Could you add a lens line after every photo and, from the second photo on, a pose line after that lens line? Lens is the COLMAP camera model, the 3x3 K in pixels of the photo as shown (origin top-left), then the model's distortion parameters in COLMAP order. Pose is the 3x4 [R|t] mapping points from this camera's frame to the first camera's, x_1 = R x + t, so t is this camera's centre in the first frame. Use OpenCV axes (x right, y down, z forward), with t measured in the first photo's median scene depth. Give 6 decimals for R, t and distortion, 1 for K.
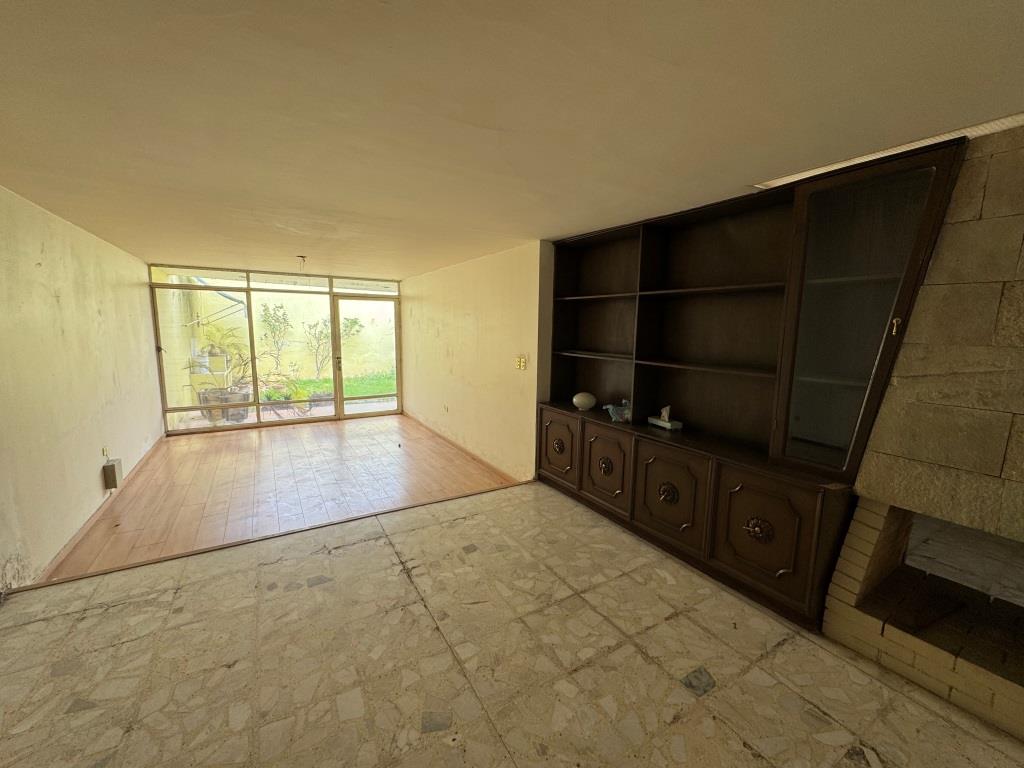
lens RADIAL K [[407.5, 0, 511.3], [0, 407.5, 383.4], [0, 0, 1]] dist [-0.002949, 0.000342]
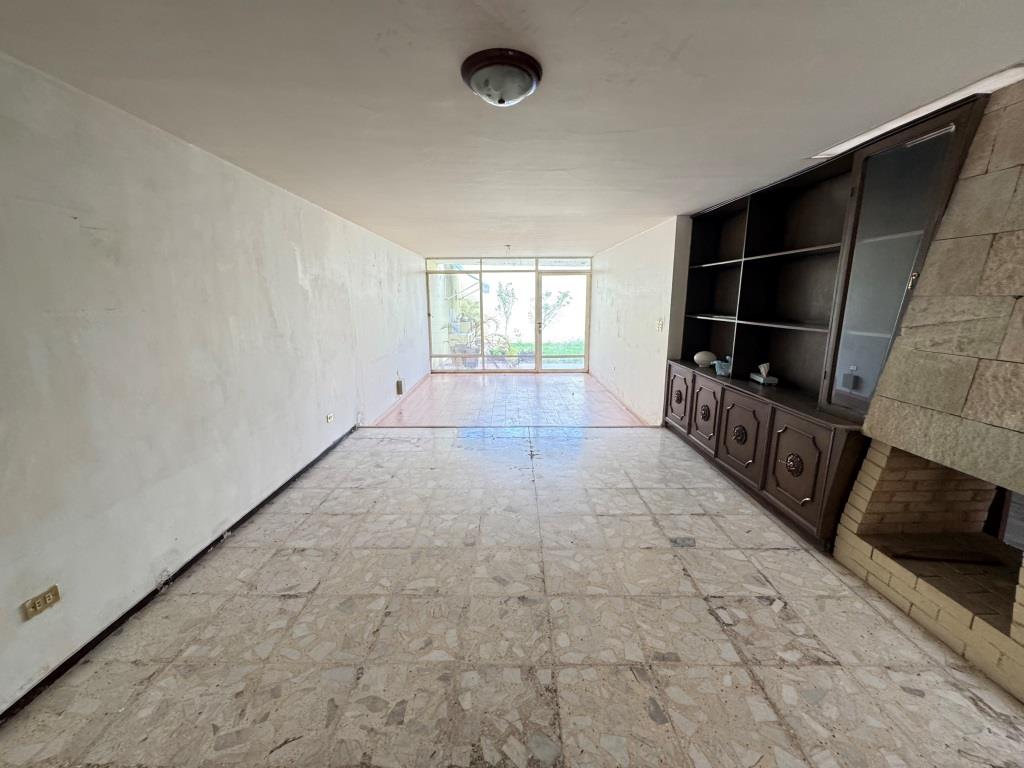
lens RADIAL K [[407.5, 0, 512.3], [0, 407.5, 384.7], [0, 0, 1]] dist [-0.002949, 0.000342]
pose [[0.856348, 0.088971, -0.508676, 0.453849], [-0.054630, 0.995127, 0.082086, 0.077132], [0.513501, -0.042505, 0.857036, -0.356201]]
